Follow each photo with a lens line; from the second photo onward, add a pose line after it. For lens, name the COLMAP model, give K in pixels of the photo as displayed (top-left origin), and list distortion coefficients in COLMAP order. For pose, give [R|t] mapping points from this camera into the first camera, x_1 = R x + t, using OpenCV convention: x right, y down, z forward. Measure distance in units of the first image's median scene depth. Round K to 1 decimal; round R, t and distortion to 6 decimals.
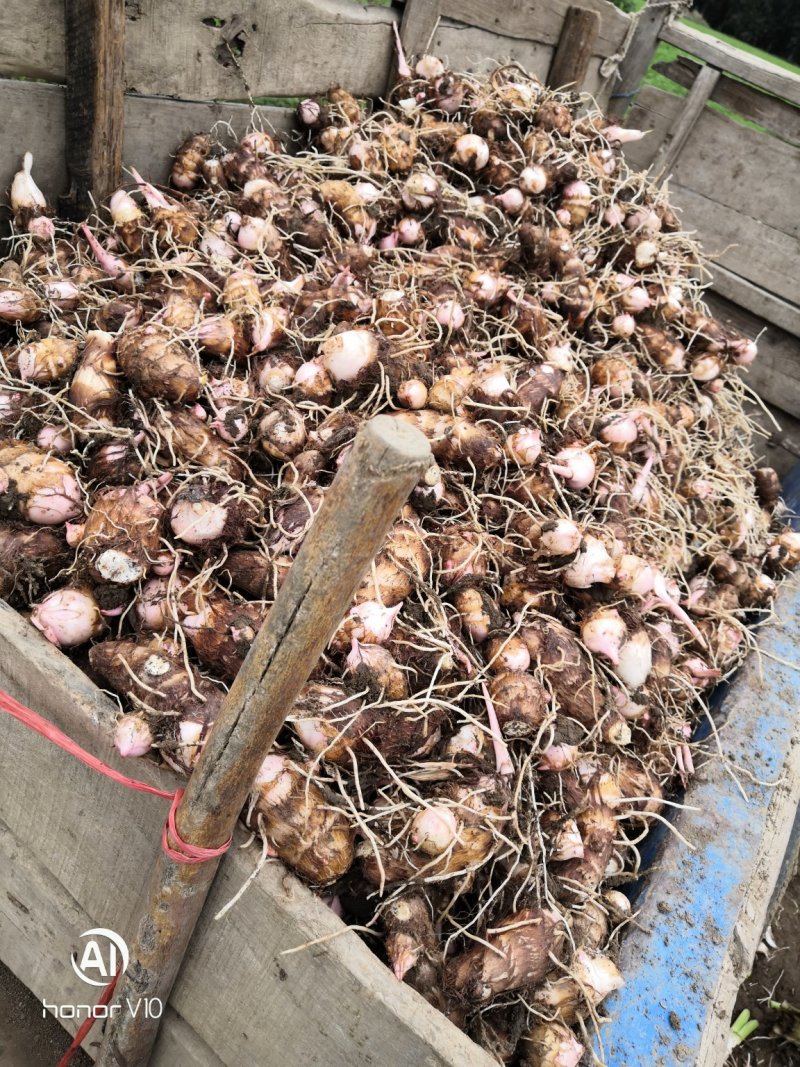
lens RADIAL K [[821.0, 0, 400.0], [0, 821.0, 533.5], [0, 0, 1]] dist [-0.034200, 0.073089]
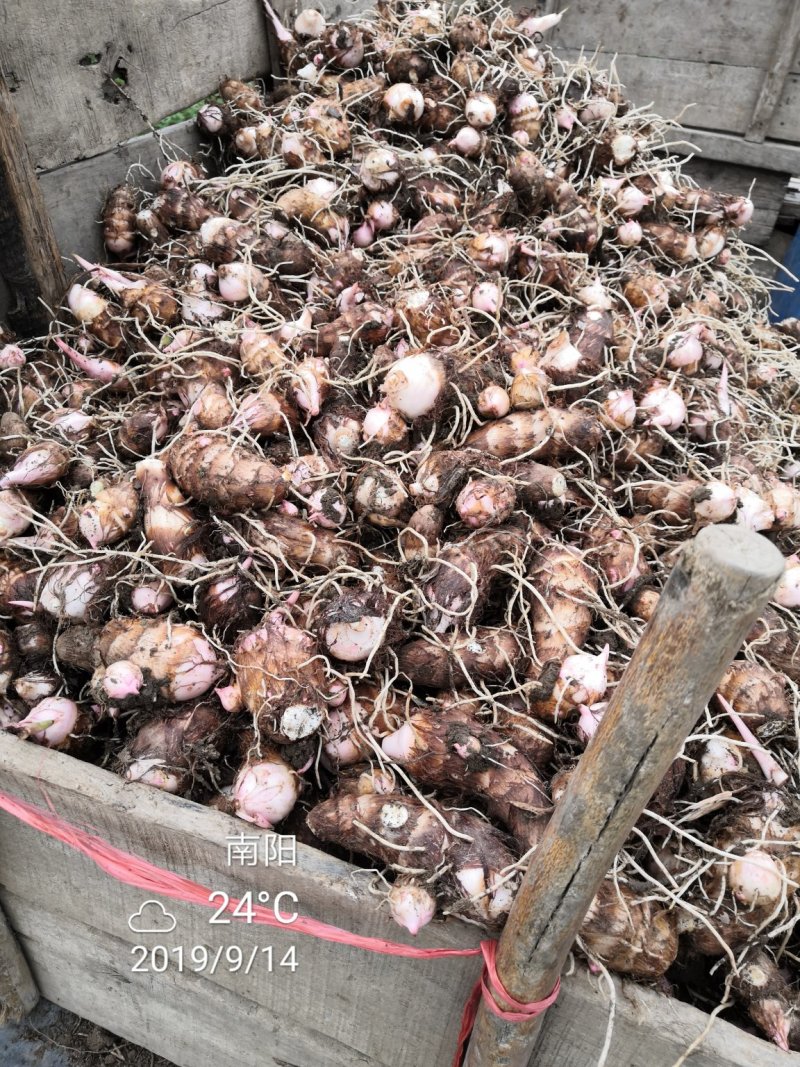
lens RADIAL K [[821.0, 0, 400.0], [0, 821.0, 533.5], [0, 0, 1]] dist [-0.034200, 0.073089]
pose [[0.937548, -0.347283, 0.019939, -0.137216], [0.344653, 0.935150, 0.081900, -0.133385], [-0.047089, -0.069914, 0.996441, 0.090401]]
